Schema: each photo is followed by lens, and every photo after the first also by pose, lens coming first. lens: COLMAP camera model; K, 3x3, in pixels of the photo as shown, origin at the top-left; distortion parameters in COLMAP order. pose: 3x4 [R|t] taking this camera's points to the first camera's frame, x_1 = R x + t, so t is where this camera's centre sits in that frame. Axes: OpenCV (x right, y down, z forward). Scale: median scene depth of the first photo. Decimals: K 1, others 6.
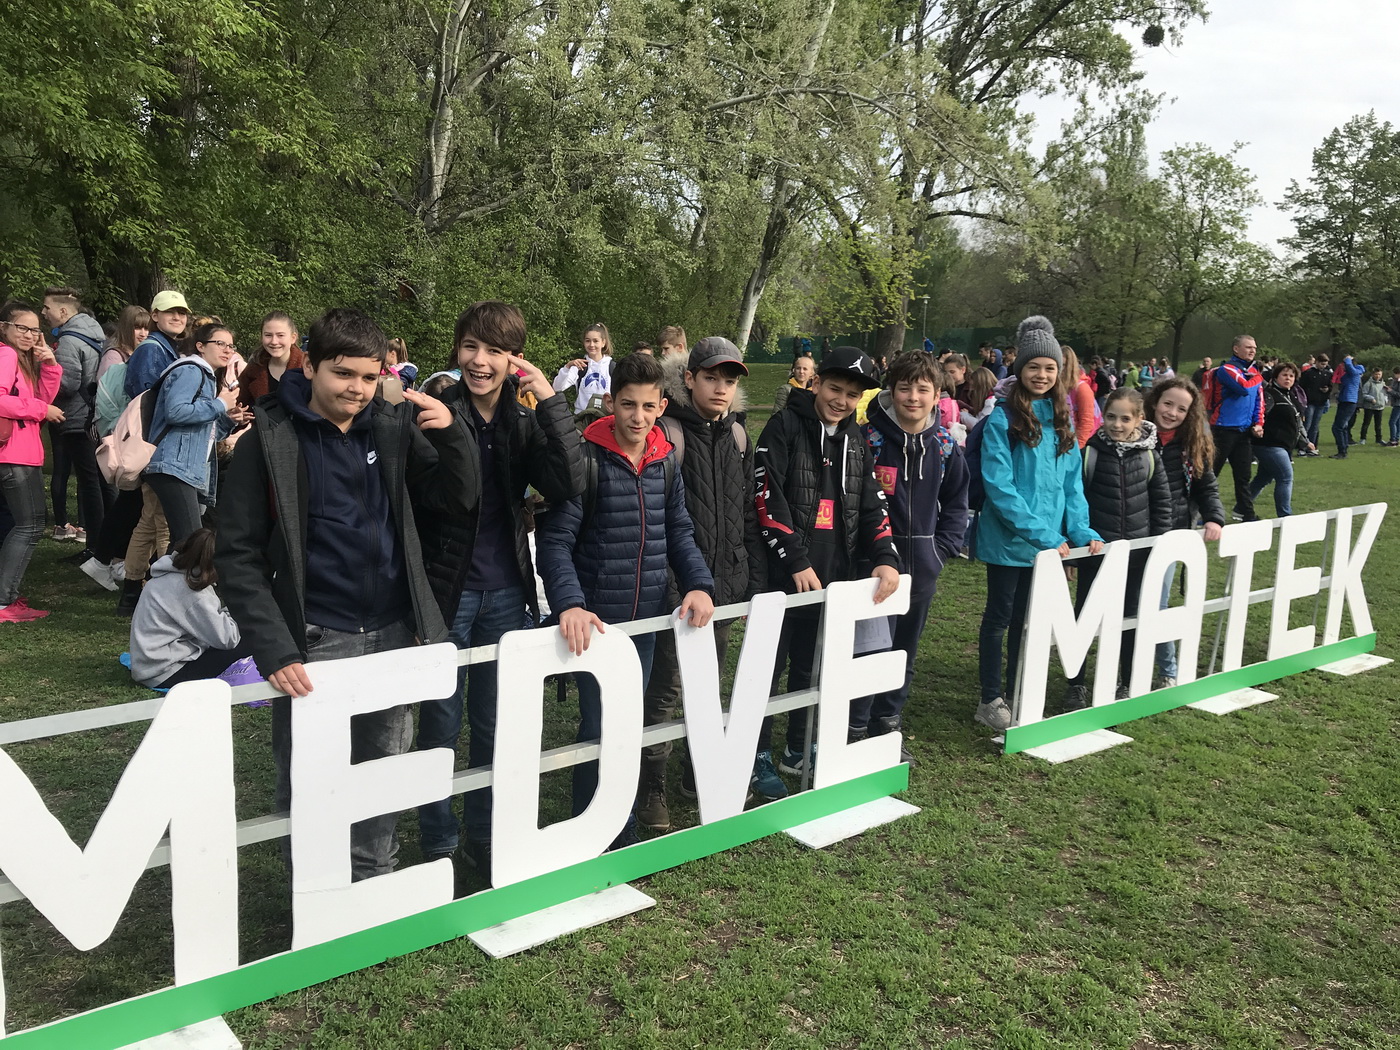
lens RADIAL K [[1156.5, 0, 698.6], [0, 1156.5, 523.5], [0, 0, 1]] dist [0.002695, 0.012670]
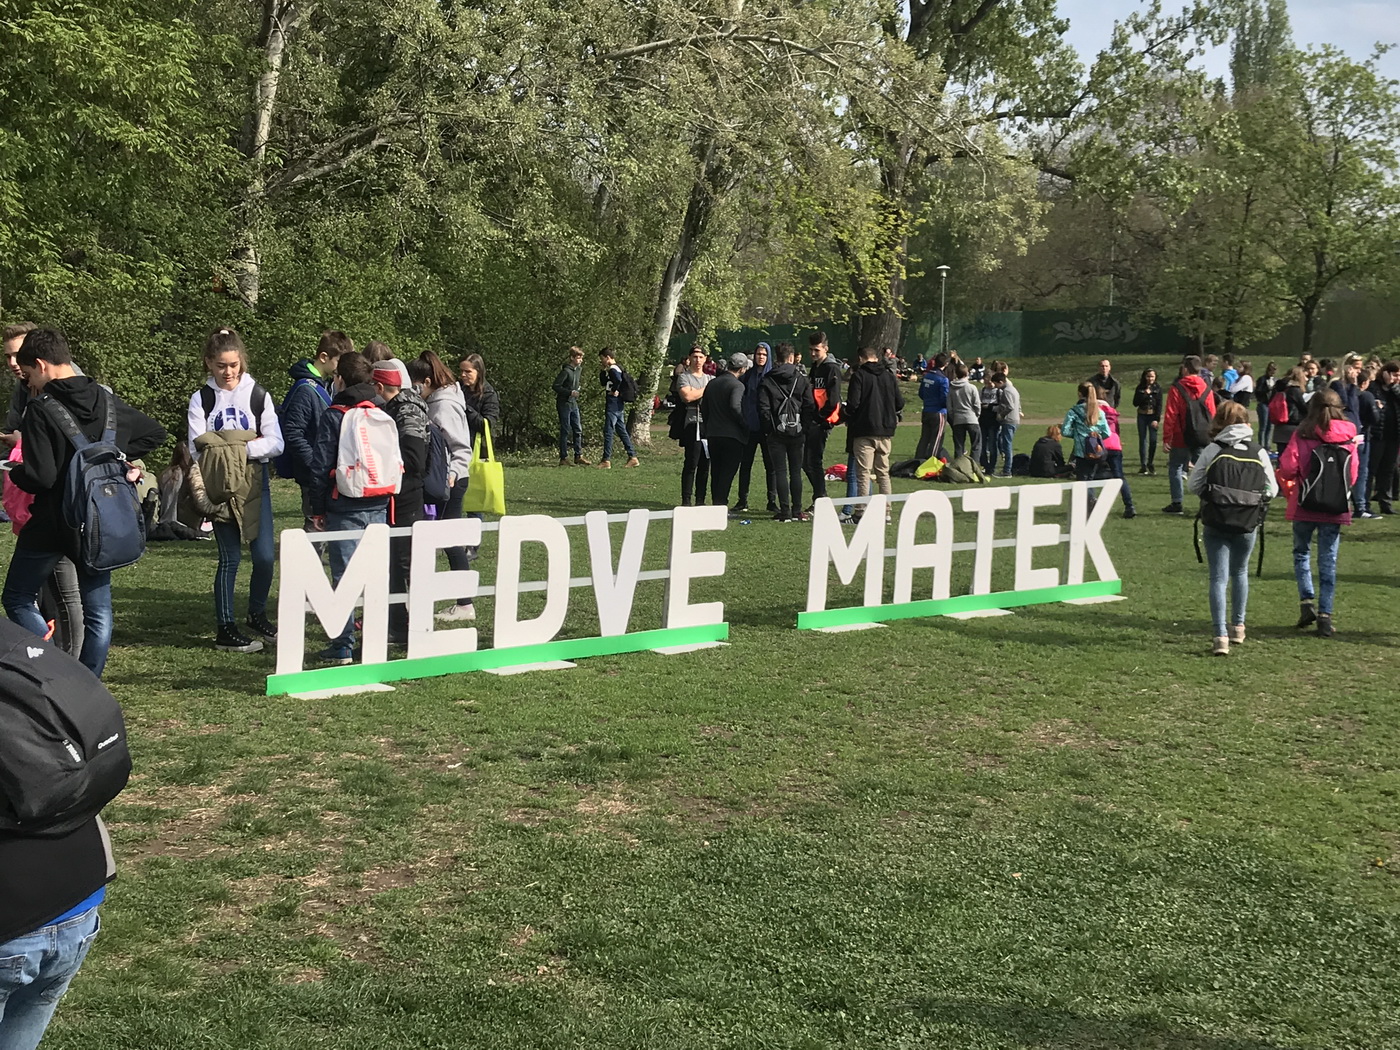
lens RADIAL K [[1924.3, 0, 700.0], [0, 1924.3, 525.0], [0, 0, 1]] dist [0.186940, -0.468770]
pose [[0.998851, -0.010371, 0.046793, 0.010358], [0.012923, 0.998426, -0.054575, 0.160635], [-0.046153, 0.055117, 0.997413, -1.279325]]
